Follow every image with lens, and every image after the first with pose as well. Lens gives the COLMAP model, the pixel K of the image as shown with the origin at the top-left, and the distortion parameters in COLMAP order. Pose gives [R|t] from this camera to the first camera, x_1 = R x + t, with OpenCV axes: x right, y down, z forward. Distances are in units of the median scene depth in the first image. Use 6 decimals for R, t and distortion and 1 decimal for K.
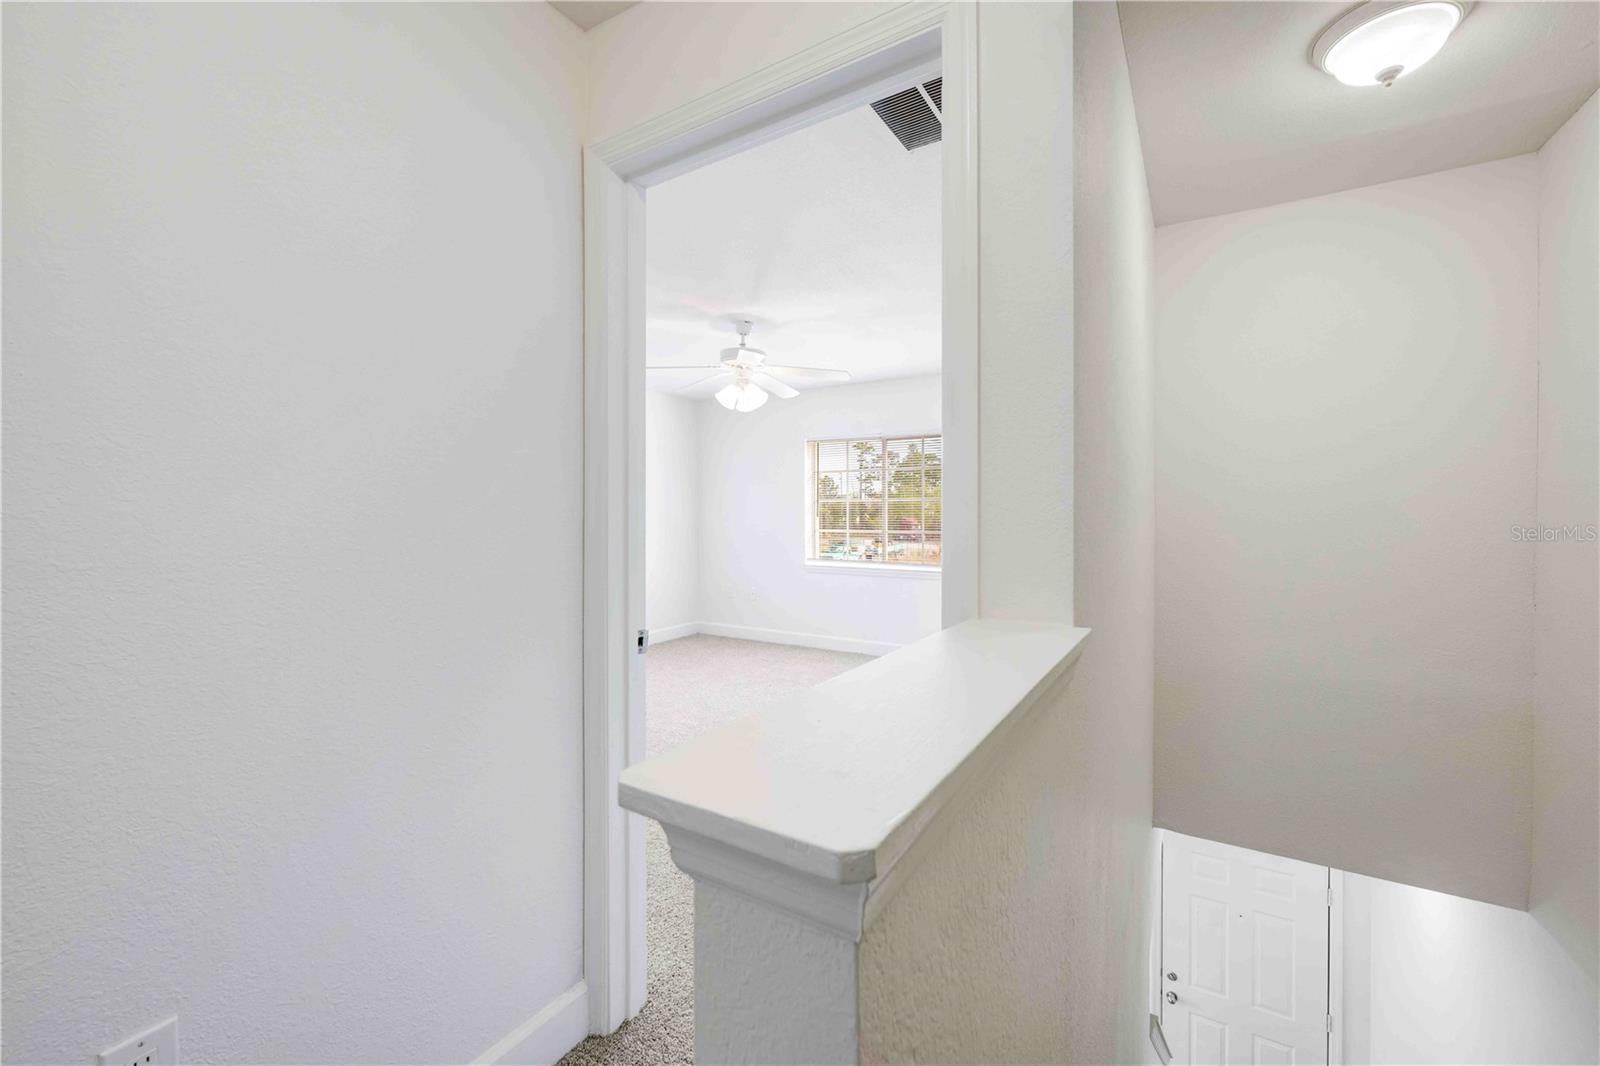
lens RADIAL K [[641.6, 0, 801.2], [0, 641.6, 515.0], [0, 0, 1]] dist [0.002282, -0.000058]
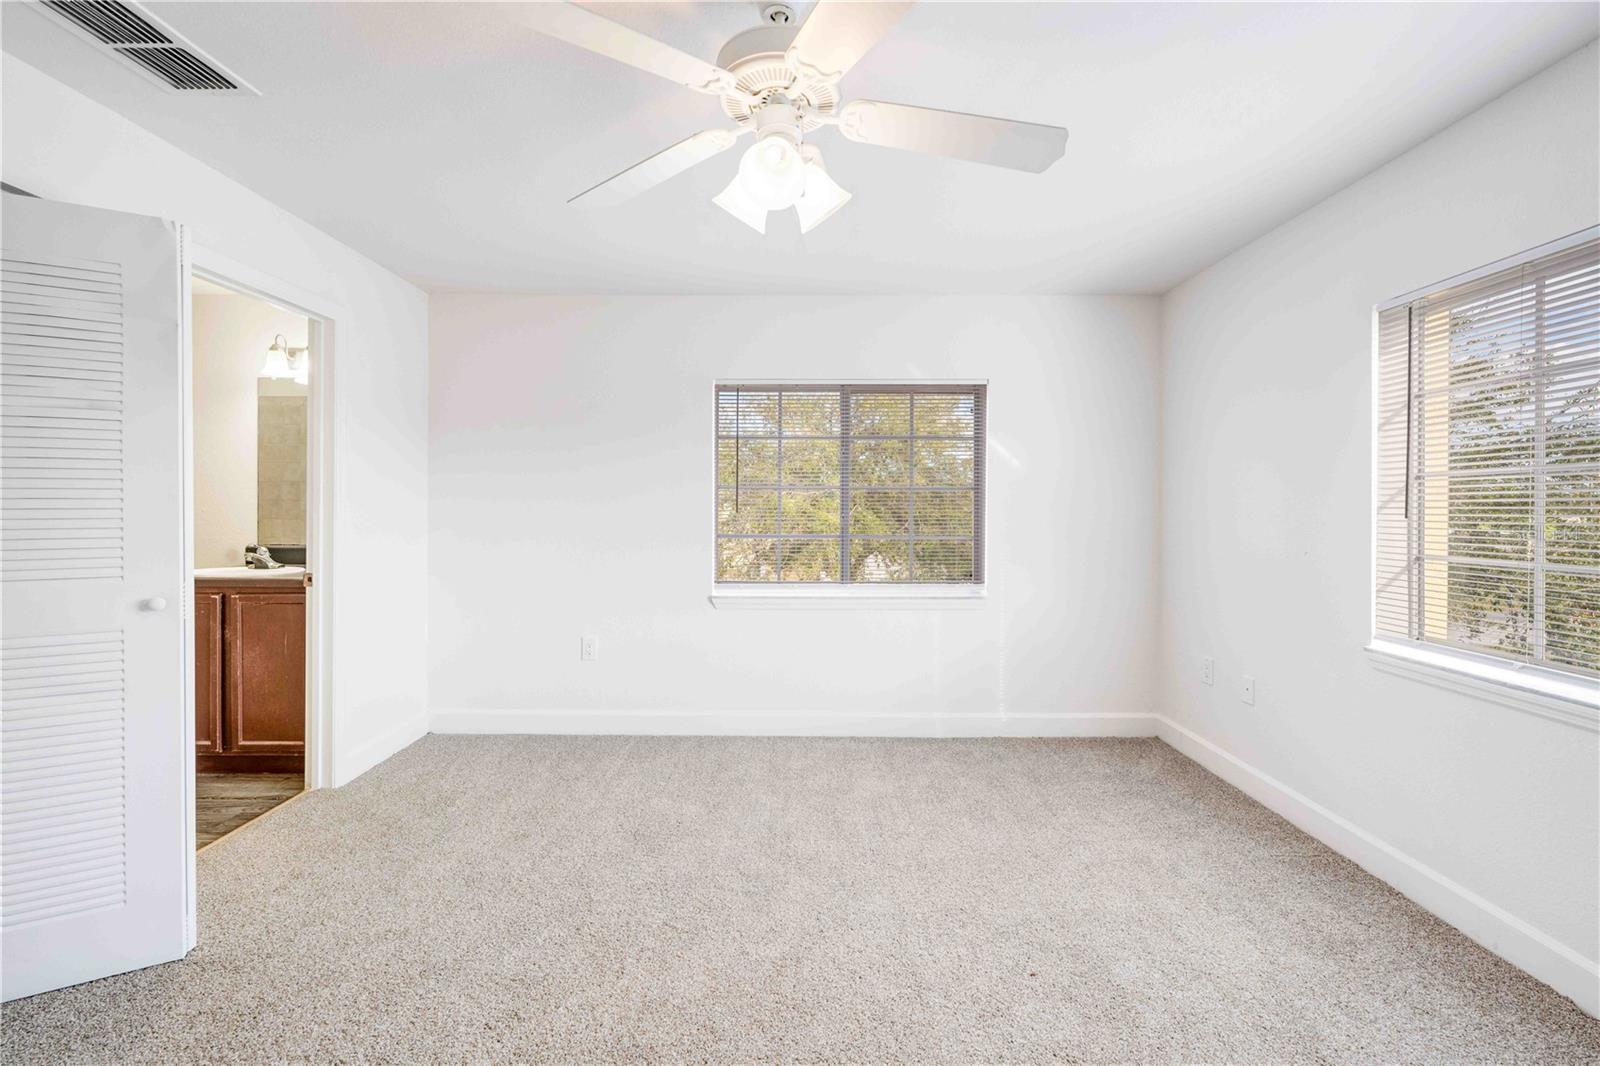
lens RADIAL K [[641.6, 0, 801.2], [0, 641.6, 515.0], [0, 0, 1]] dist [0.002282, -0.000058]
pose [[0.529536, 0.009201, -0.848238, 0.143948], [-0.005064, 0.999958, 0.007685, -0.000344], [0.848272, 0.000226, 0.529560, 0.523212]]
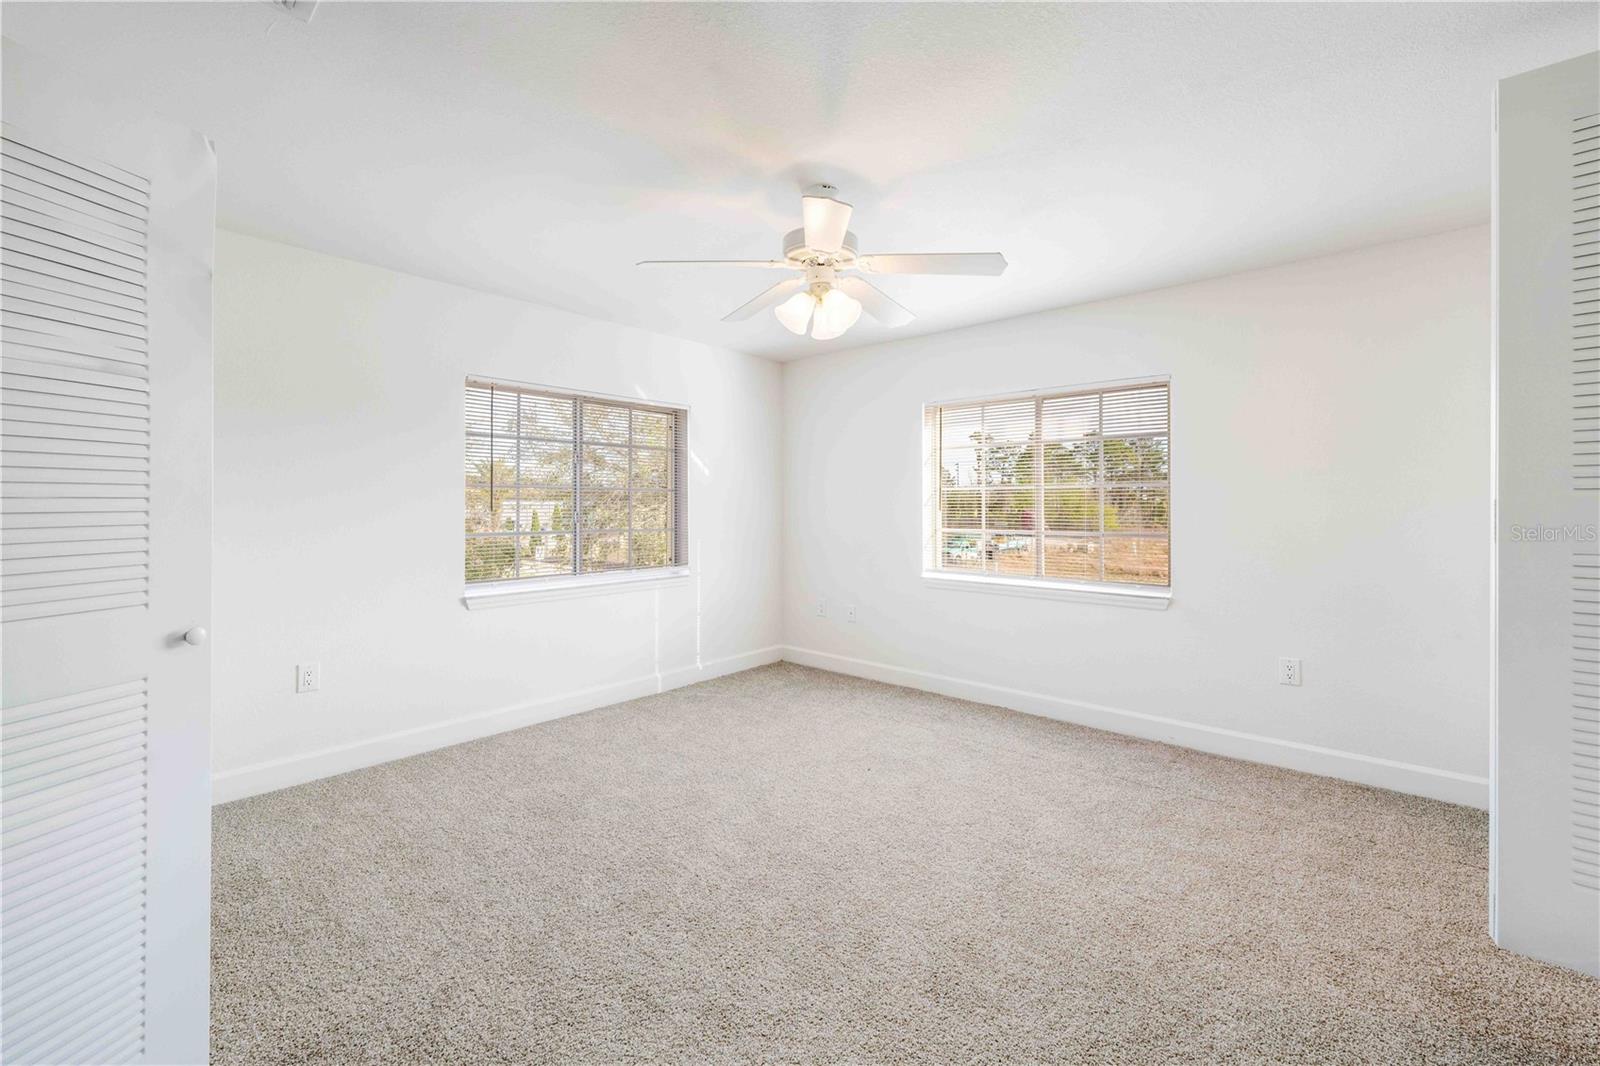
lens RADIAL K [[641.6, 0, 801.2], [0, 641.6, 515.0], [0, 0, 1]] dist [0.002282, -0.000058]
pose [[0.984481, 0.001458, -0.175483, -0.001504], [0.000474, 0.999940, 0.010964, -0.000469], [0.175488, -0.010877, 0.984421, 0.264611]]
